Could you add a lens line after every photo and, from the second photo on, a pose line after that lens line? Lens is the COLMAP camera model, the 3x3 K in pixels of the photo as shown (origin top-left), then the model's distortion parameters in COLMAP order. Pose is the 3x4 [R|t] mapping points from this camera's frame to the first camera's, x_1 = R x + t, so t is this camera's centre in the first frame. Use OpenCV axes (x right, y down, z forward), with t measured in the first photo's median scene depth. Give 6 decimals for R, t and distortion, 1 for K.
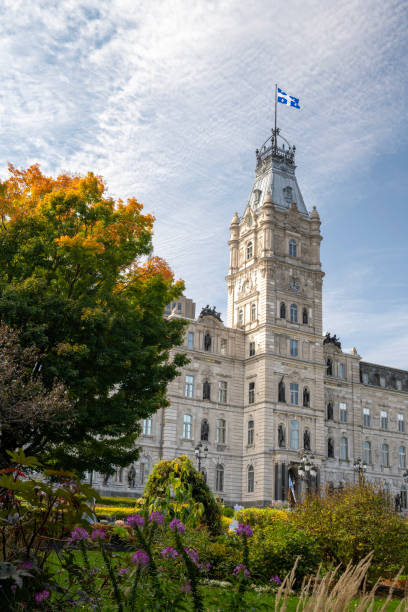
lens RADIAL K [[749.1, 0, 205.0], [0, 749.1, 293.7], [0, 0, 1]] dist [0.075519, 0.013882]
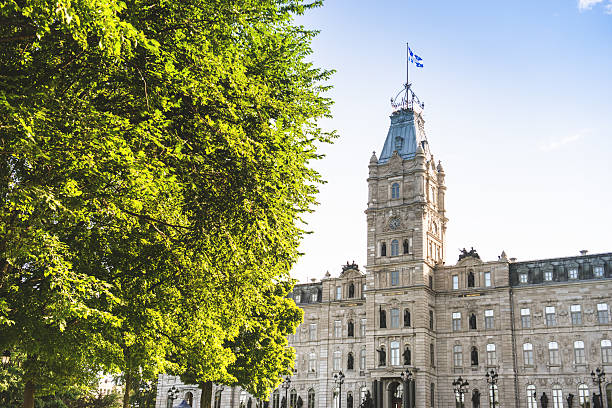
lens RADIAL K [[749.1, 0, 306.0], [0, 749.1, 204.0], [0, 0, 1]] dist [0.075519, 0.013882]
pose [[0.446637, -0.316801, -0.836751, 1.049011], [0.272128, 0.939008, -0.210262, 0.168695], [0.852328, -0.133792, 0.505606, 0.306591]]
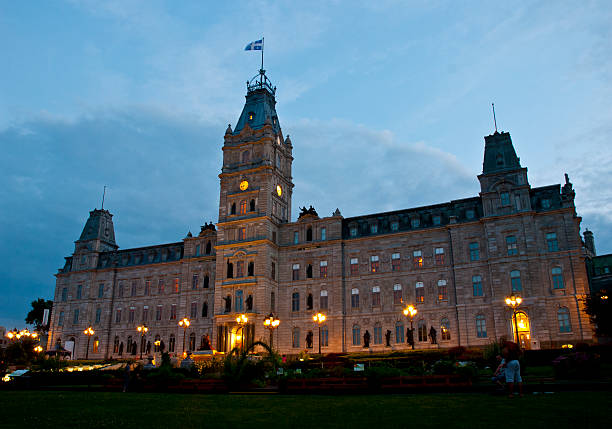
lens RADIAL K [[536.6, 0, 295.3], [0, 536.6, 213.6], [0, 0, 1]] dist [-0.135150, 0.001743]
pose [[0.537873, -0.316590, -0.781321, 0.879186], [0.288840, 0.939917, -0.182012, 0.229190], [0.792000, -0.127778, 0.597000, 0.523043]]
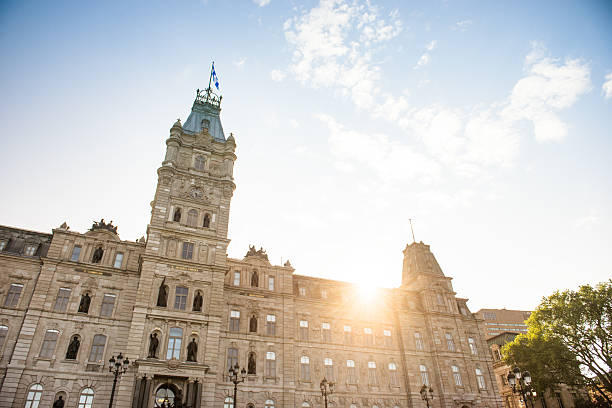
lens RADIAL K [[416.4, 0, 298.1], [0, 416.4, 203.8], [0, 0, 1]] dist [-0.046269, -0.001089]
pose [[0.985393, -0.141933, -0.094104, 0.306047], [0.110526, 0.953423, -0.280657, 0.173752], [0.129556, 0.266156, 0.955184, 0.502760]]
